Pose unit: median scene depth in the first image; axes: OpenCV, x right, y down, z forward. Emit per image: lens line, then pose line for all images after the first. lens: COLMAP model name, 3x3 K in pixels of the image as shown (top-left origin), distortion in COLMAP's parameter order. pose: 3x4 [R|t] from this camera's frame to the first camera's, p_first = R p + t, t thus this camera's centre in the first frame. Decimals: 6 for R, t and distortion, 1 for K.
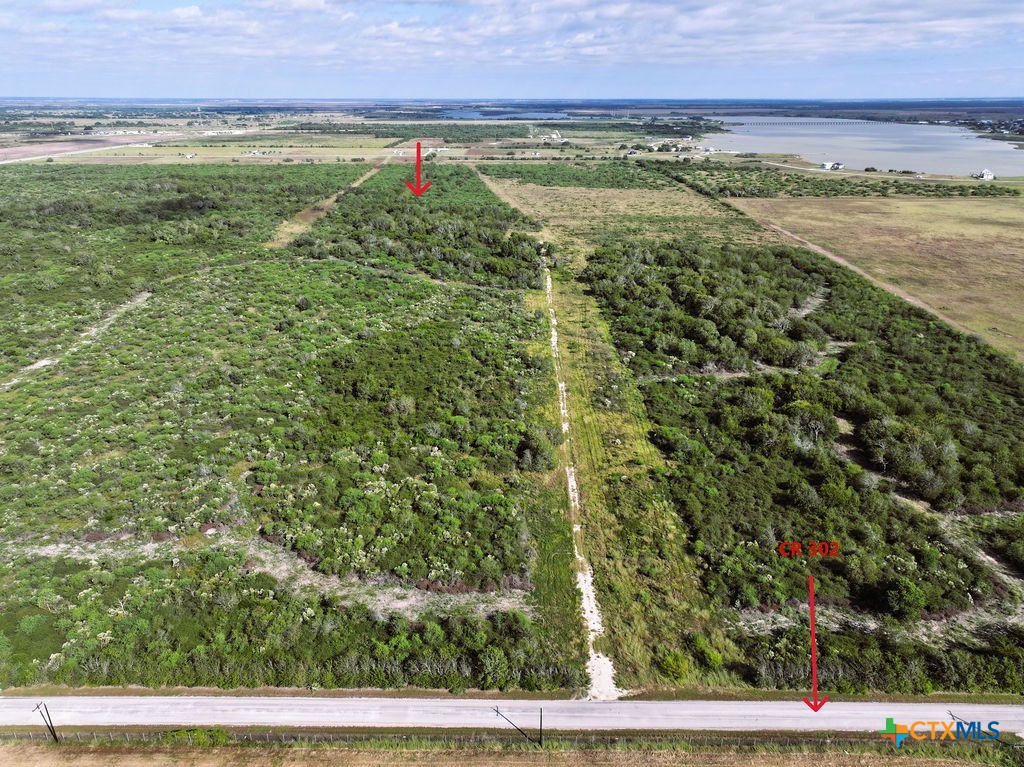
lens RADIAL K [[759.4, 0, 512.0], [0, 759.4, 383.5], [0, 0, 1]] dist [-0.006305, 0.031440]
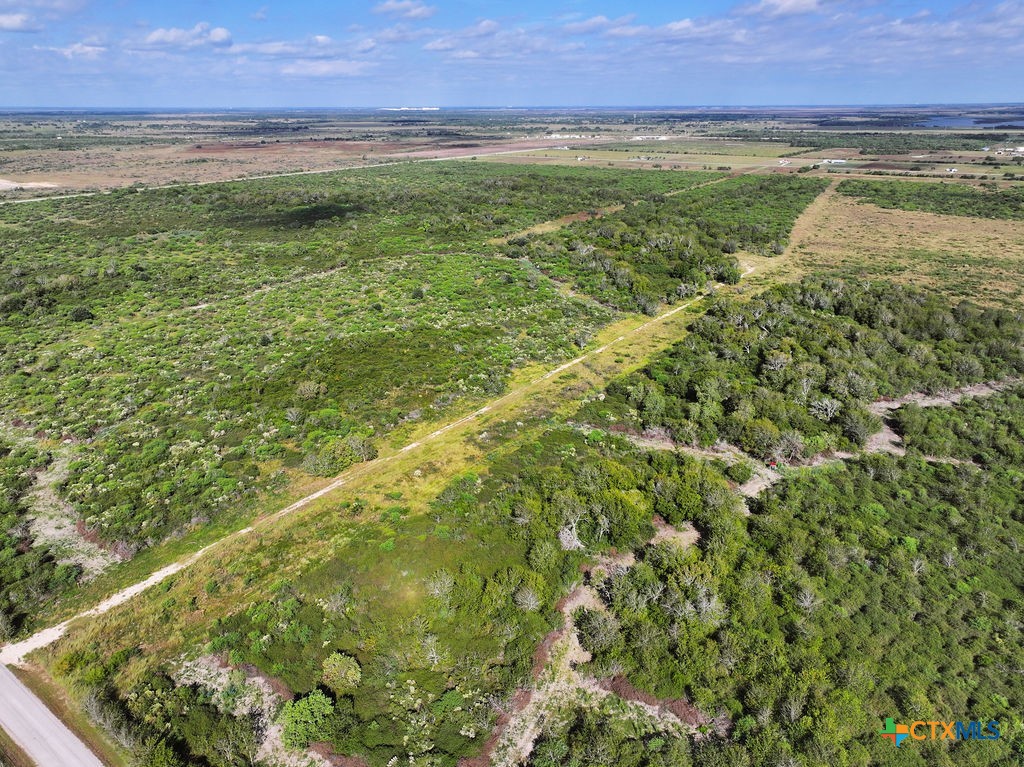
lens RADIAL K [[759.4, 0, 512.0], [0, 759.4, 383.5], [0, 0, 1]] dist [-0.006305, 0.031440]
pose [[0.792673, 0.206425, -0.573636, 0.097218], [-0.211004, 0.975671, 0.059524, -0.014486], [0.571967, 0.073857, 0.816945, 0.039149]]
